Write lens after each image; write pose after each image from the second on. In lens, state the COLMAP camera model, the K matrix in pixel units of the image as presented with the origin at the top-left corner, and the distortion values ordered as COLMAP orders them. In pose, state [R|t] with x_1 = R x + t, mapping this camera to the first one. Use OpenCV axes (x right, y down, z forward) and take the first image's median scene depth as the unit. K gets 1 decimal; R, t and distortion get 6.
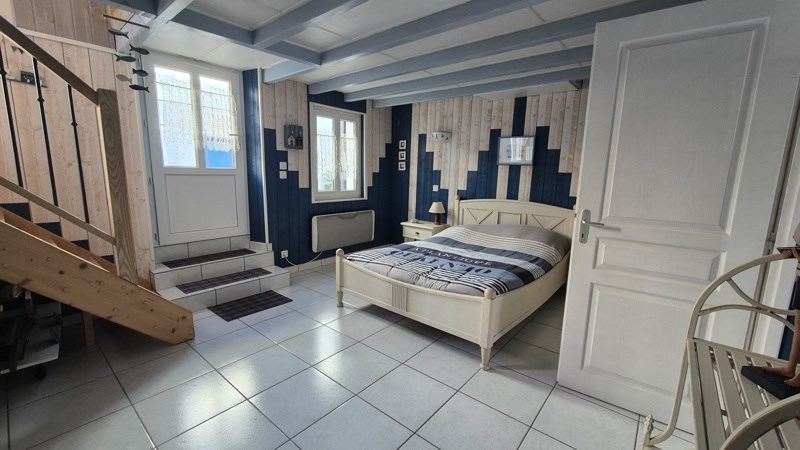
lens RADIAL K [[329.0, 0, 398.7], [0, 329.0, 223.9], [0, 0, 1]] dist [-0.000805, 0.000150]
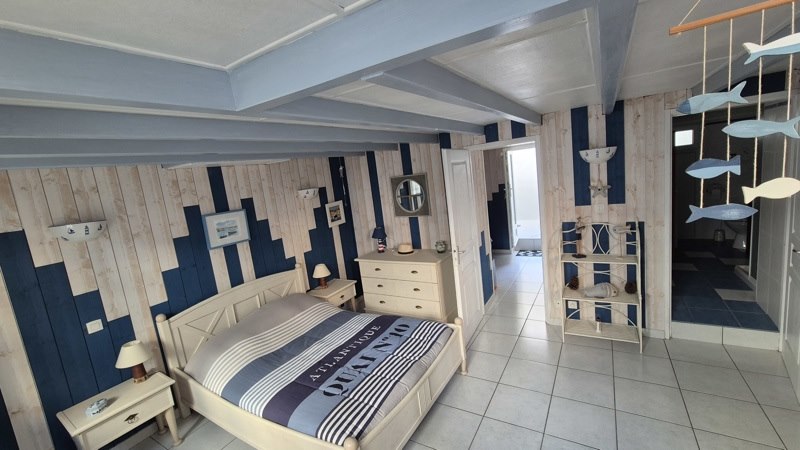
lens RADIAL K [[329.0, 0, 400.9], [0, 329.0, 225.6], [0, 0, 1]] dist [-0.000805, 0.000150]
pose [[-0.155069, -0.161210, 0.974661, -0.529017], [0.272775, 0.941254, 0.199083, -0.277505], [-0.949499, 0.296735, -0.101985, 0.669417]]
